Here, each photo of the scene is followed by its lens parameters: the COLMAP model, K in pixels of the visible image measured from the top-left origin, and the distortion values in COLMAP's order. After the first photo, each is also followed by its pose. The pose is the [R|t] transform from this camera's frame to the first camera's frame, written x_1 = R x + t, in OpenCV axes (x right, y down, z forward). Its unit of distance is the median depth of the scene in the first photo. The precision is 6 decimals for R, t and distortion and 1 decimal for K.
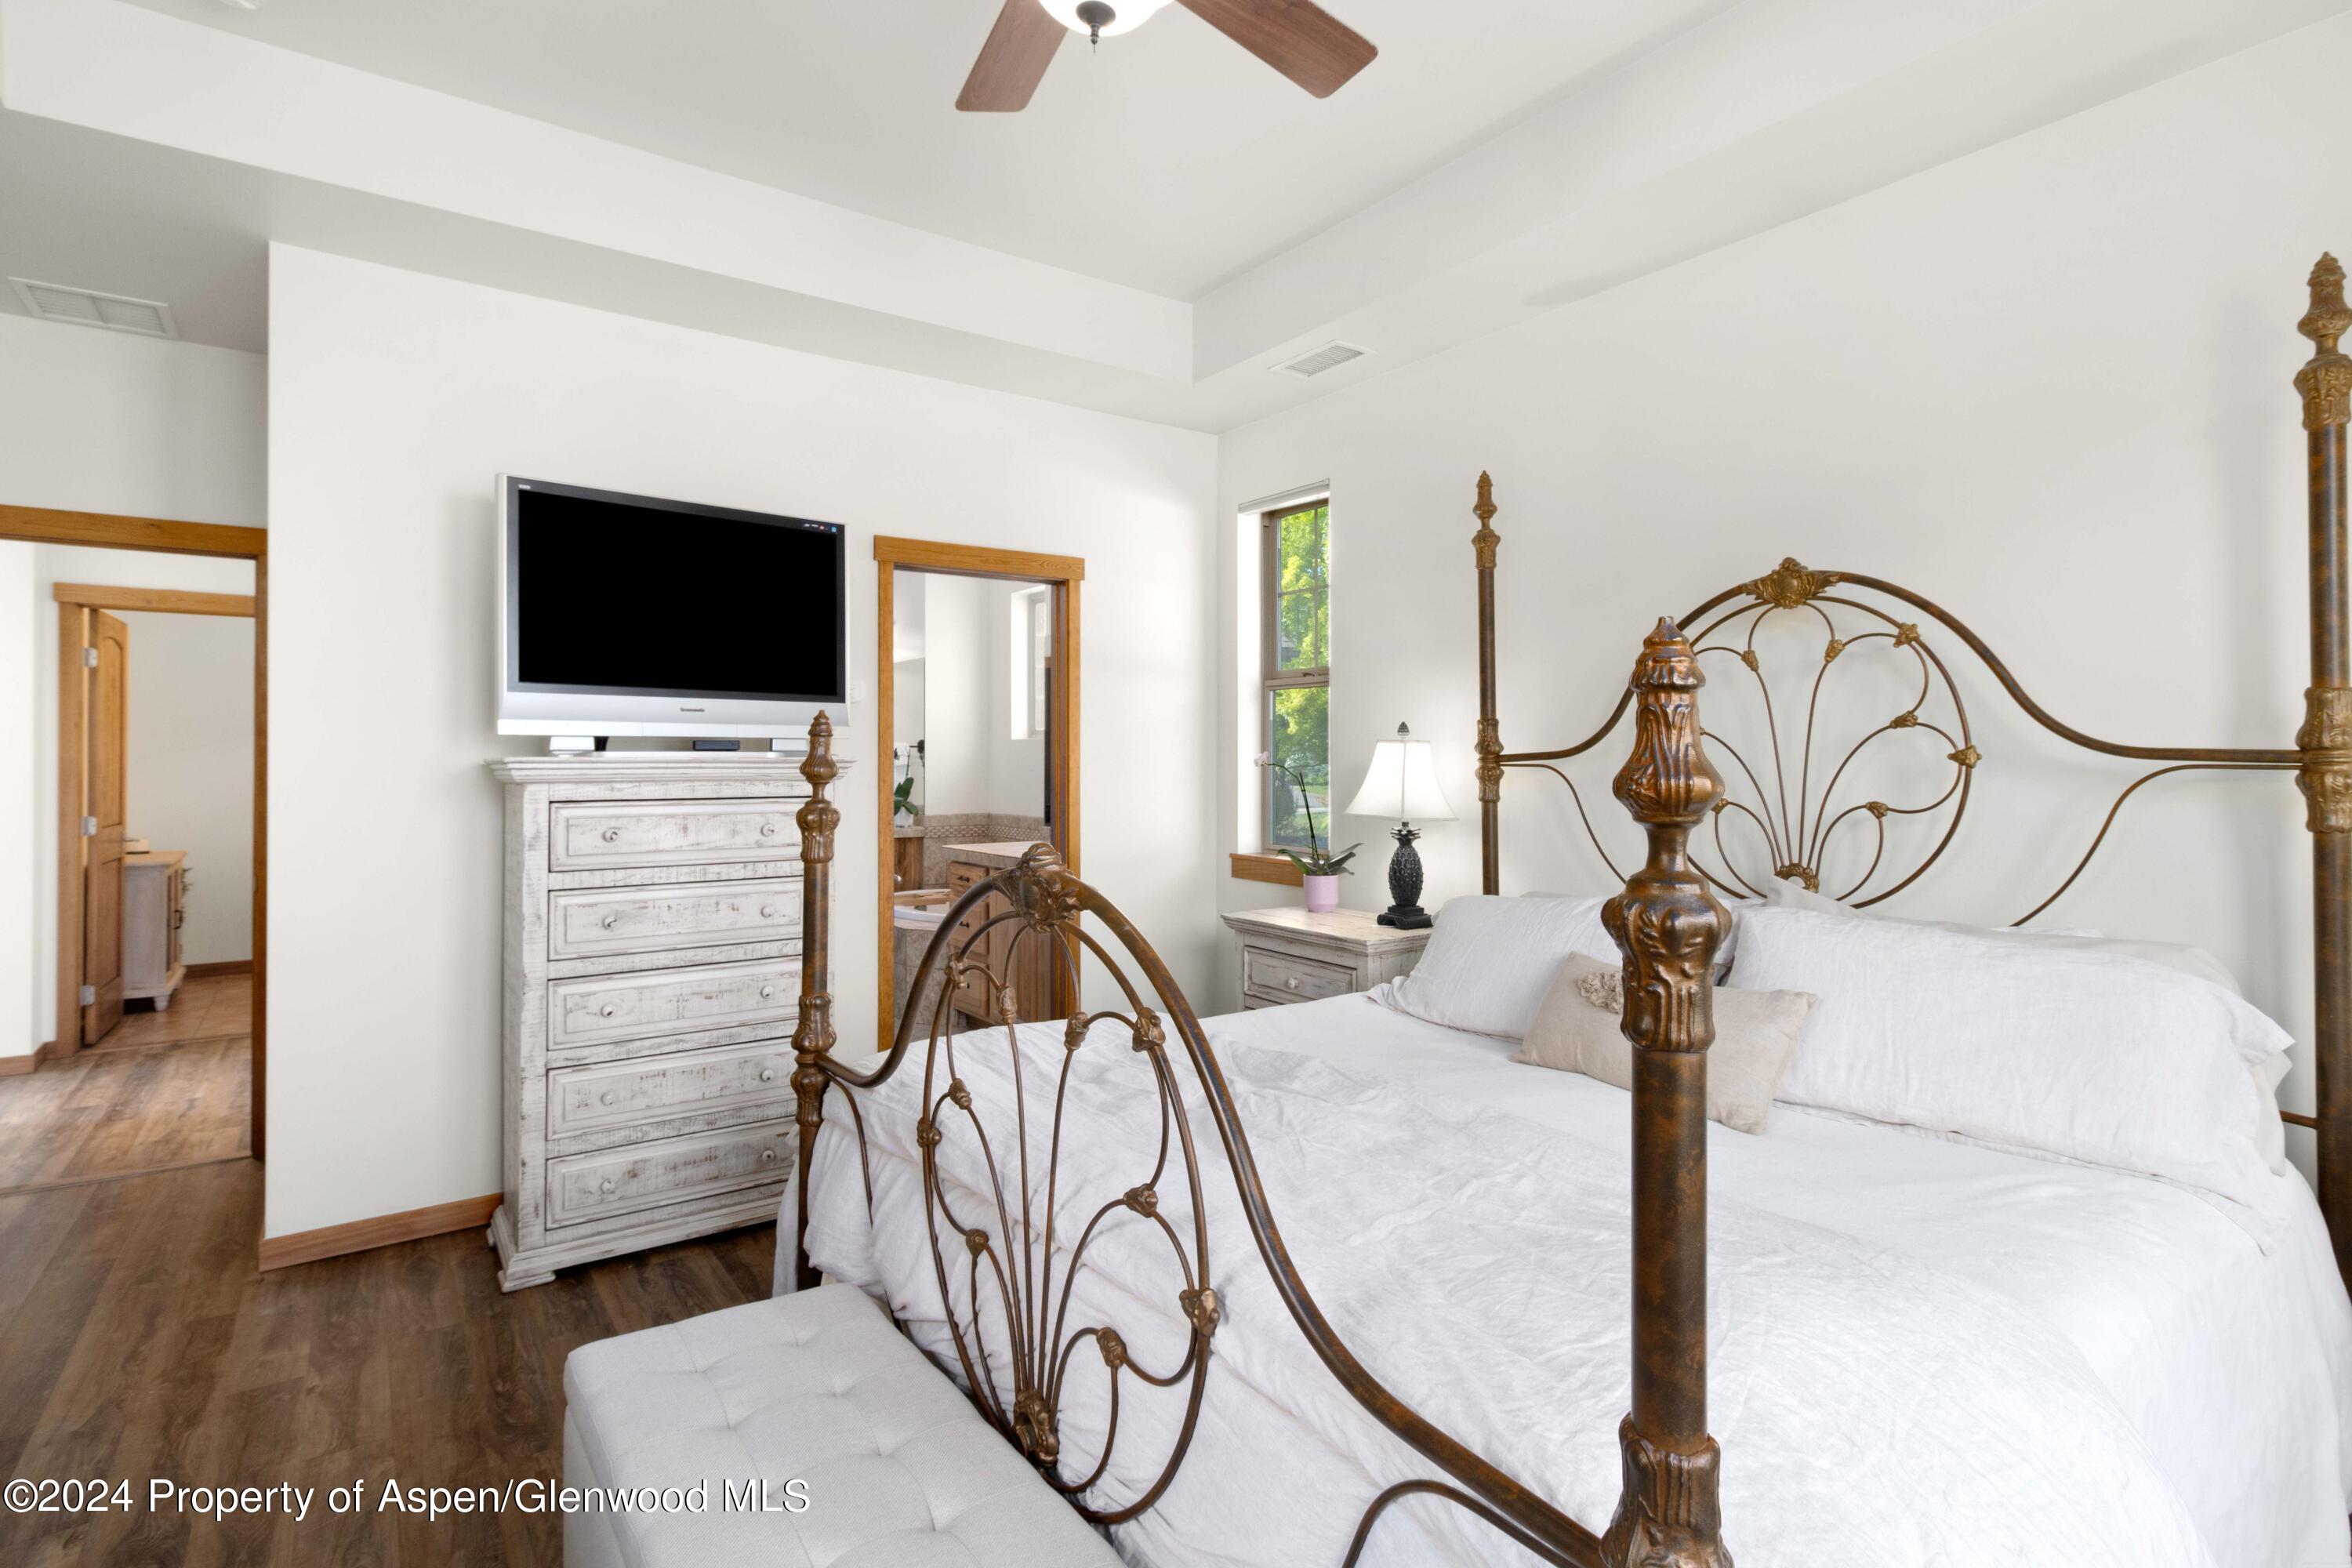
lens RADIAL K [[1115.6, 0, 1171.6], [0, 1115.6, 782.0], [0, 0, 1]] dist [-0.001710, -0.001520]
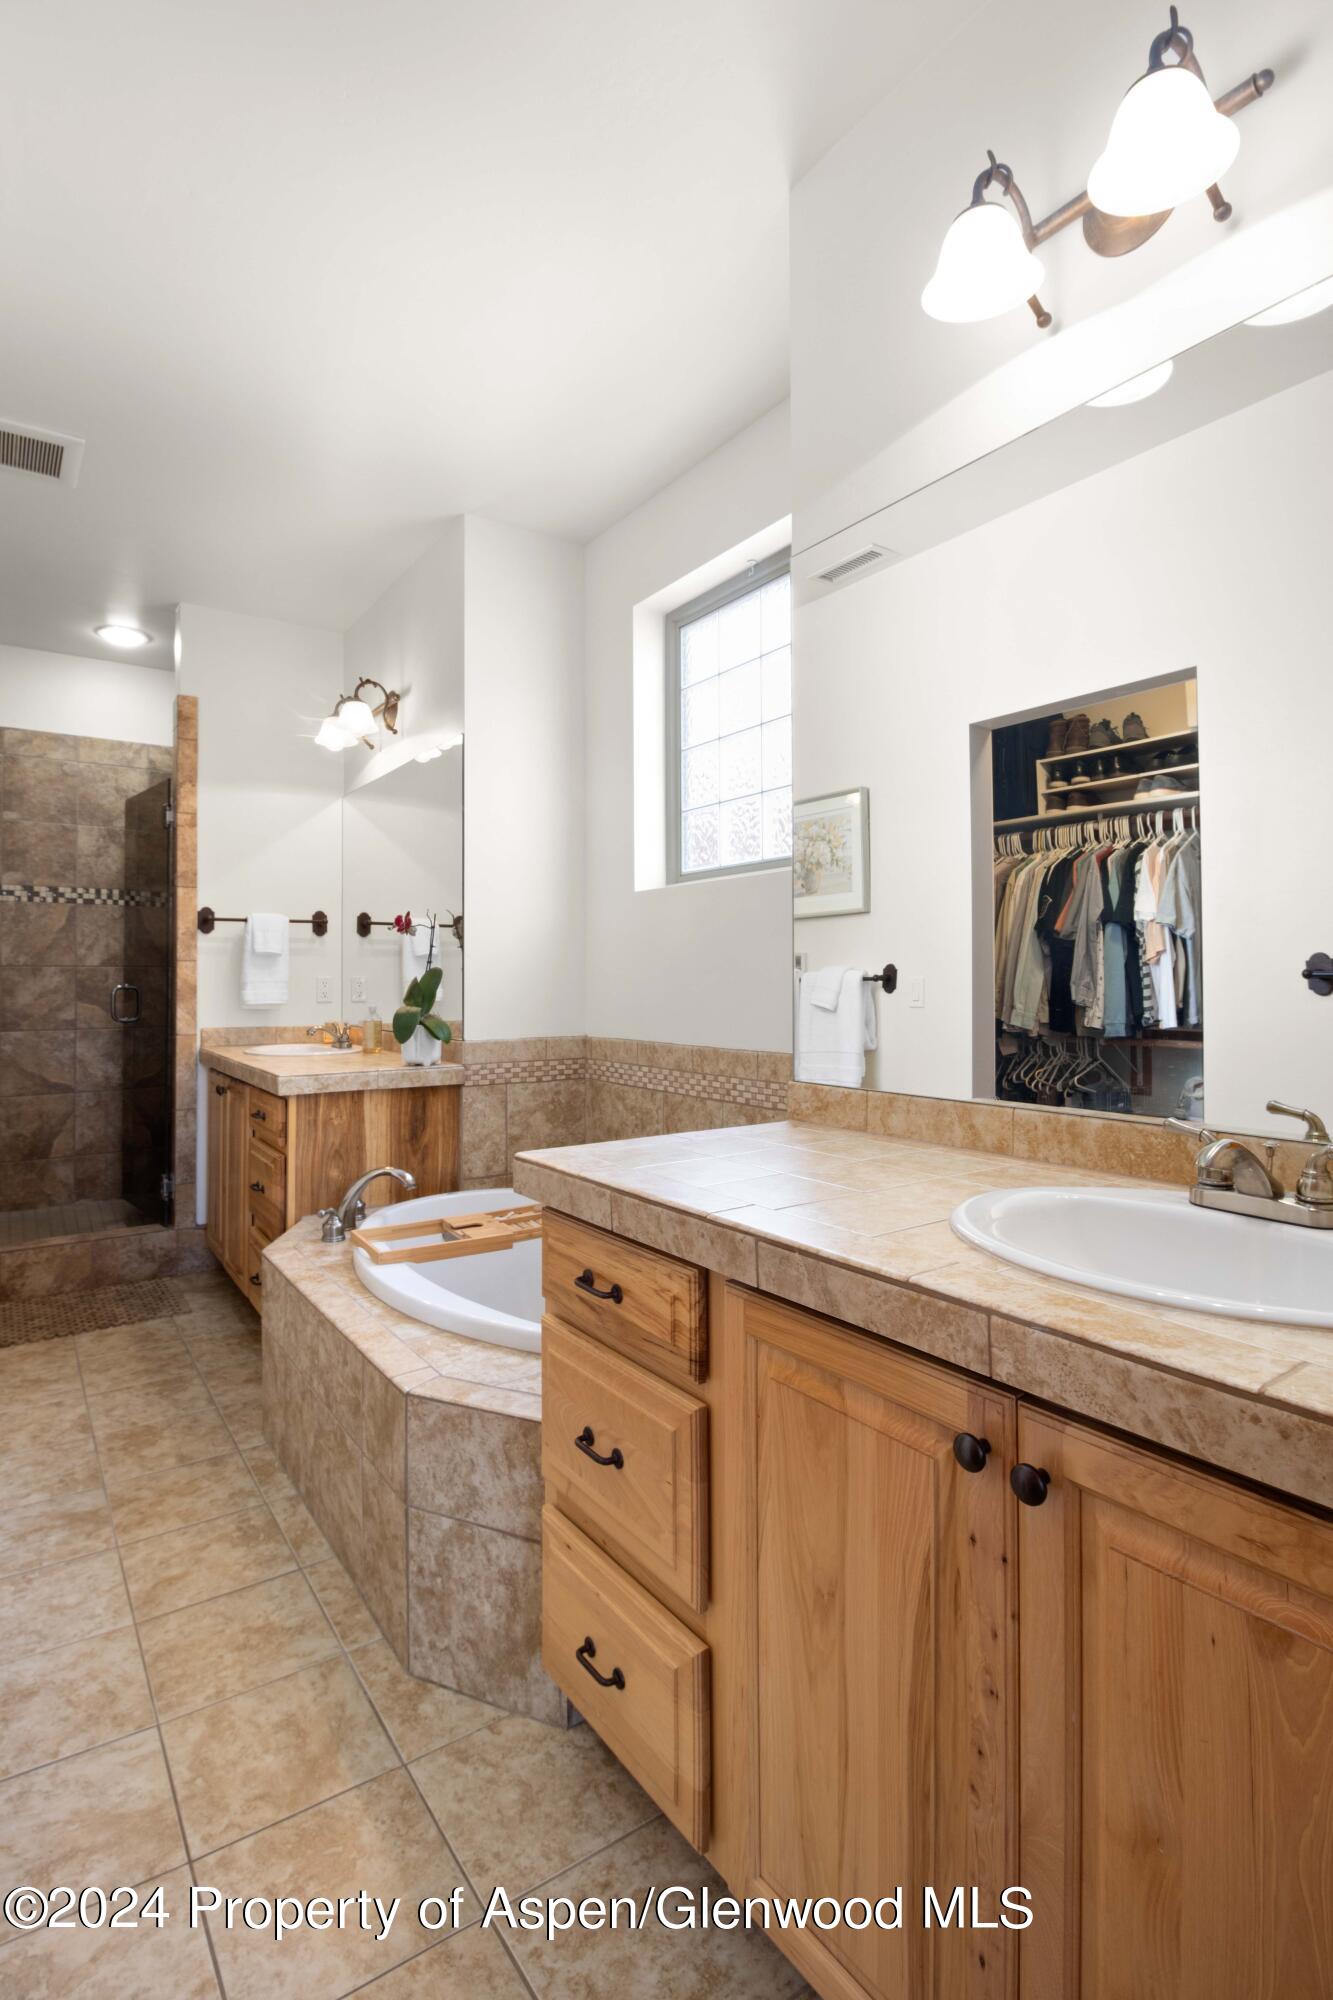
lens RADIAL K [[948.6, 0, 668.3], [0, 948.6, 989.1], [0, 0, 1]] dist [-0.001710, -0.001520]
pose [[0.999980, -0.001060, -0.006250, -0.125577], [0.001052, 0.999999, -0.001358, 0.006617], [0.006251, 0.001352, 0.999980, 0.568907]]
